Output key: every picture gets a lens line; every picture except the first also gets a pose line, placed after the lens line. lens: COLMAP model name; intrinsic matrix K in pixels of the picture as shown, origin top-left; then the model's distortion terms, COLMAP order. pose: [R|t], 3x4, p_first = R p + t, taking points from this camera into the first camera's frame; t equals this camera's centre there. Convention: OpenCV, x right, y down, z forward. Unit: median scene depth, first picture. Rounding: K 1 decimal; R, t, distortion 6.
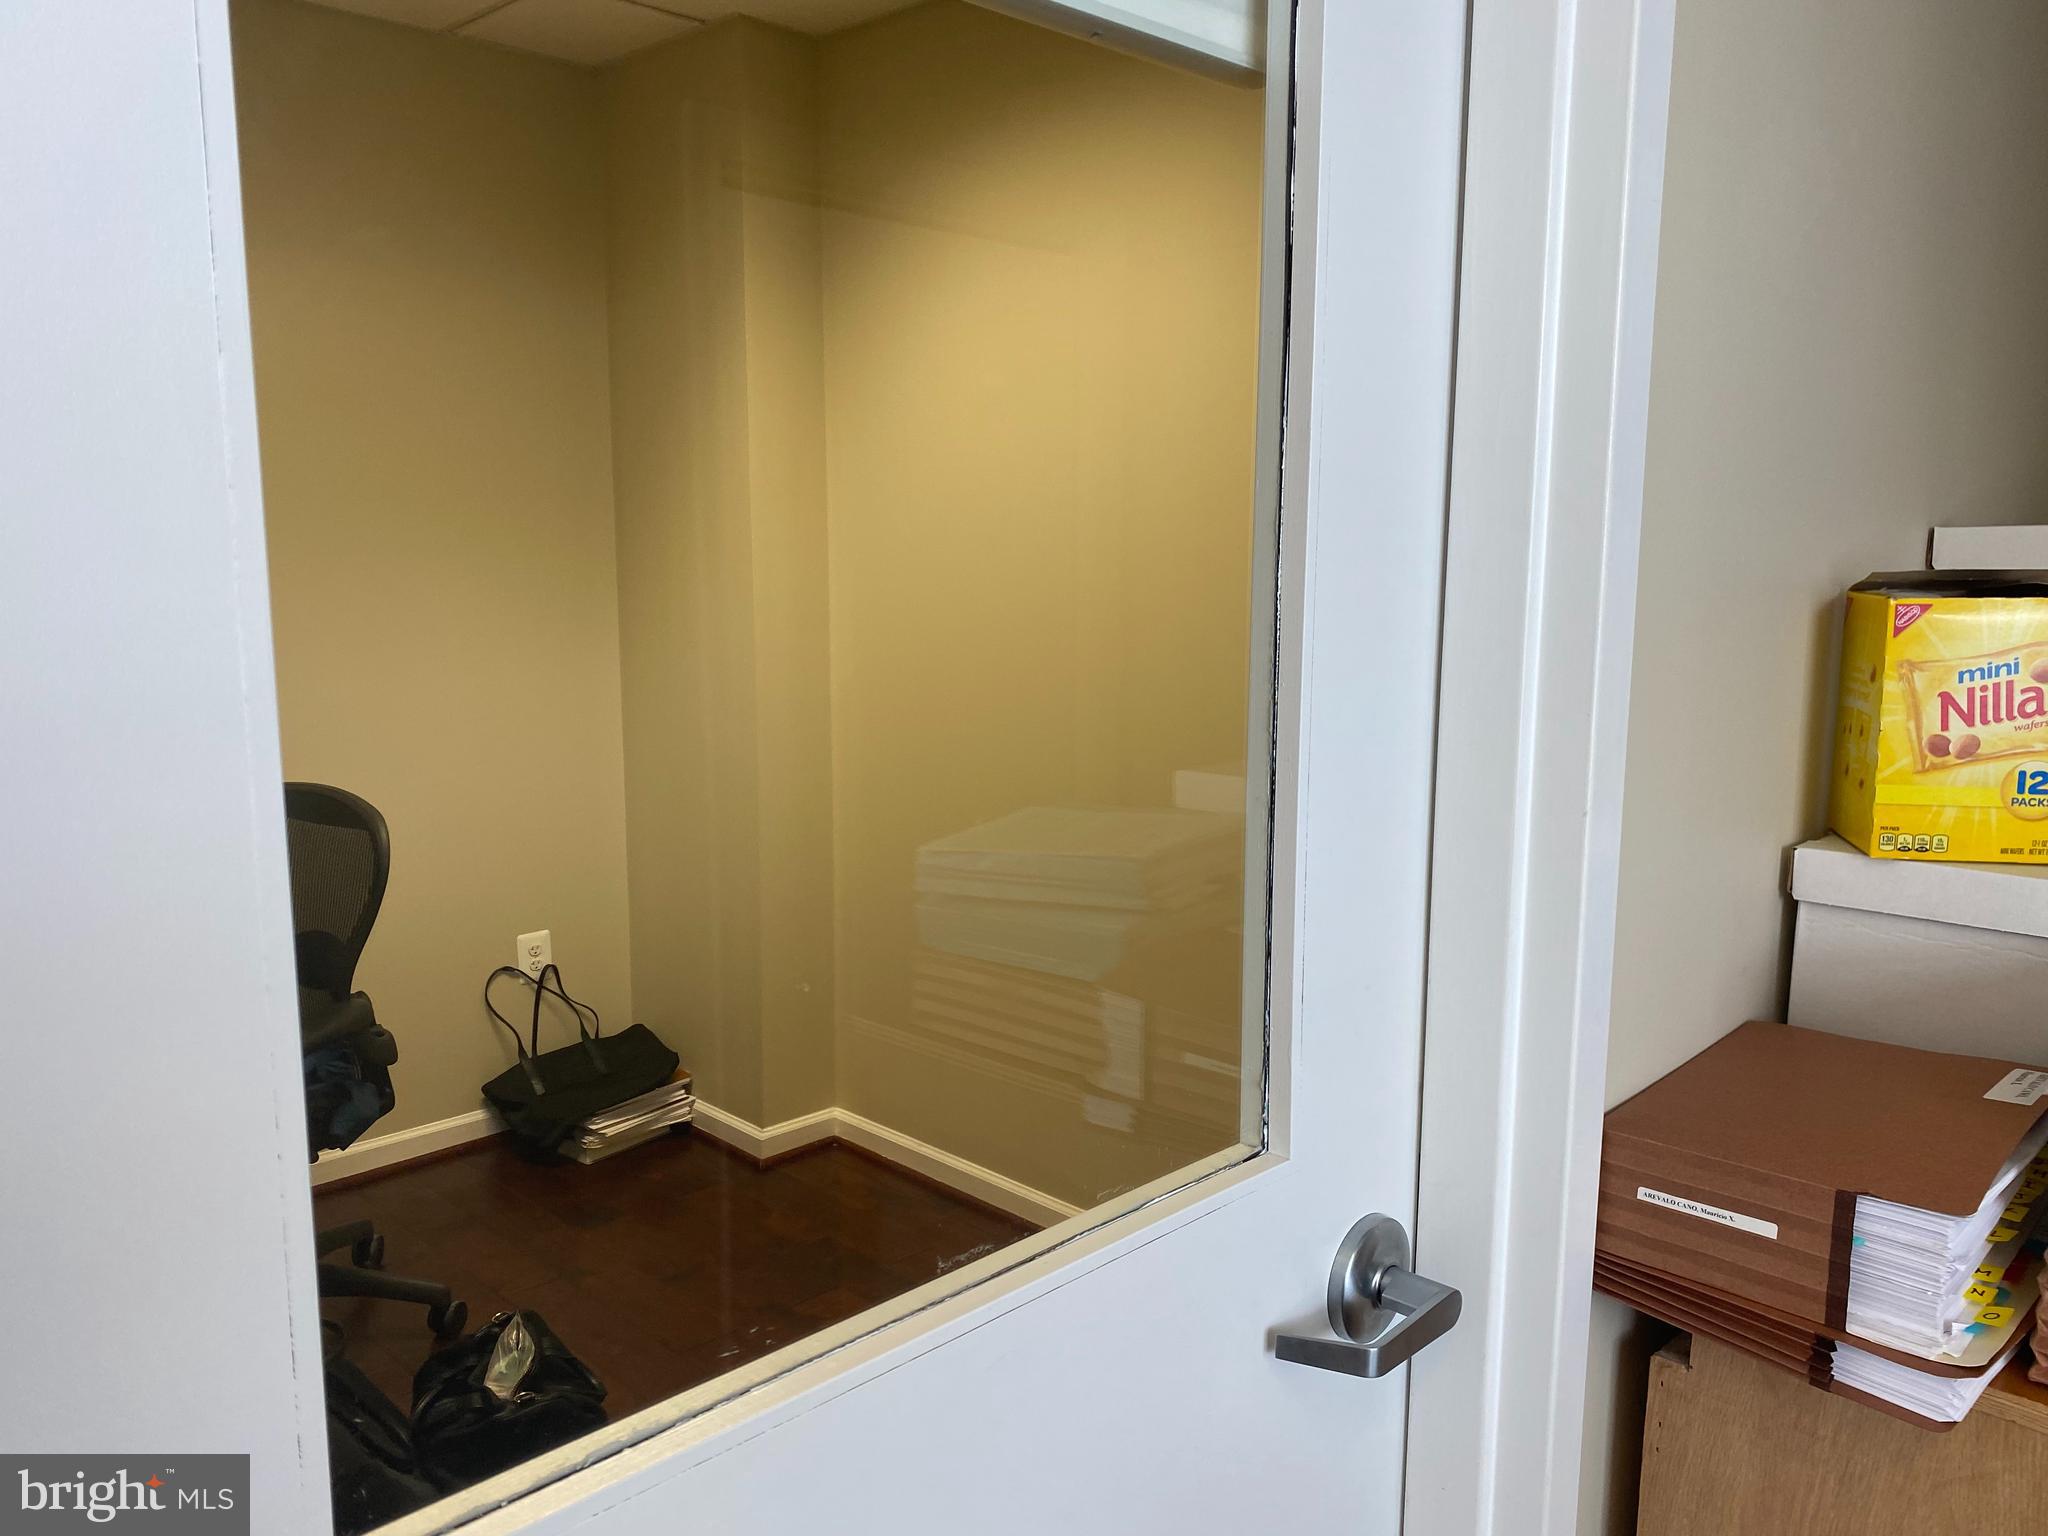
lens RADIAL K [[1495.9, 0, 1093.9], [0, 1495.9, 768.9], [0, 0, 1]] dist [0.011699, -0.004319]
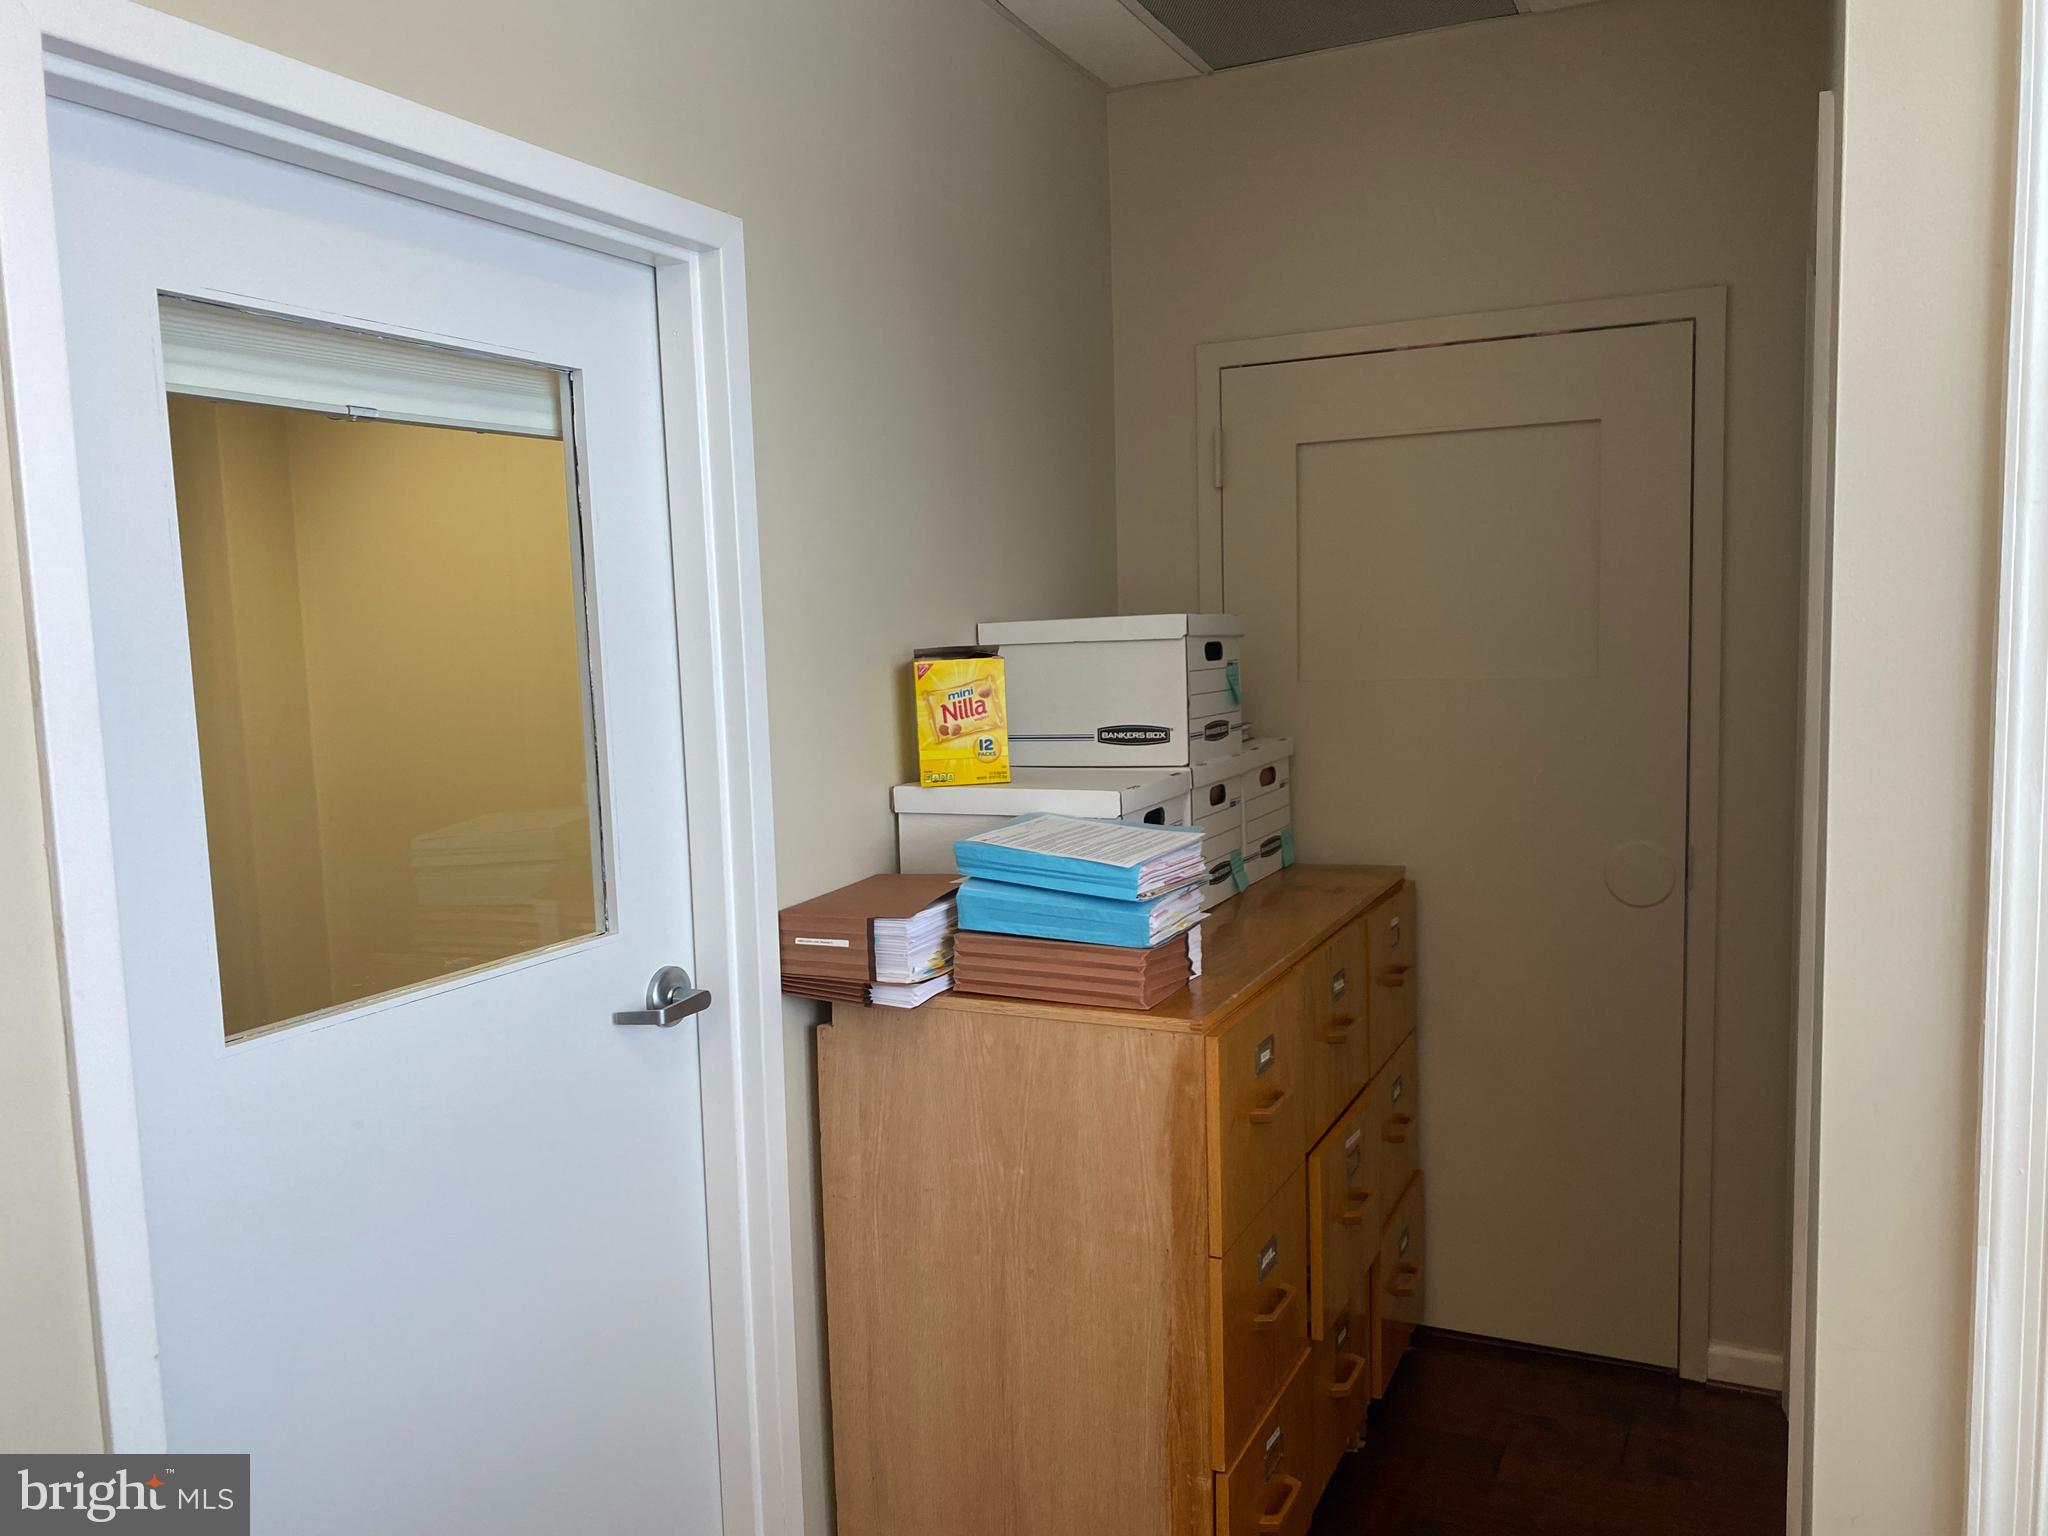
lens RADIAL K [[1495.9, 0, 1093.9], [0, 1495.9, 768.9], [0, 0, 1]] dist [0.011699, -0.004319]
pose [[0.943668, -0.063918, 0.324661, 0.077688], [0.081751, 0.995785, -0.041573, 0.145887], [-0.320635, 0.065772, 0.944916, -1.069237]]
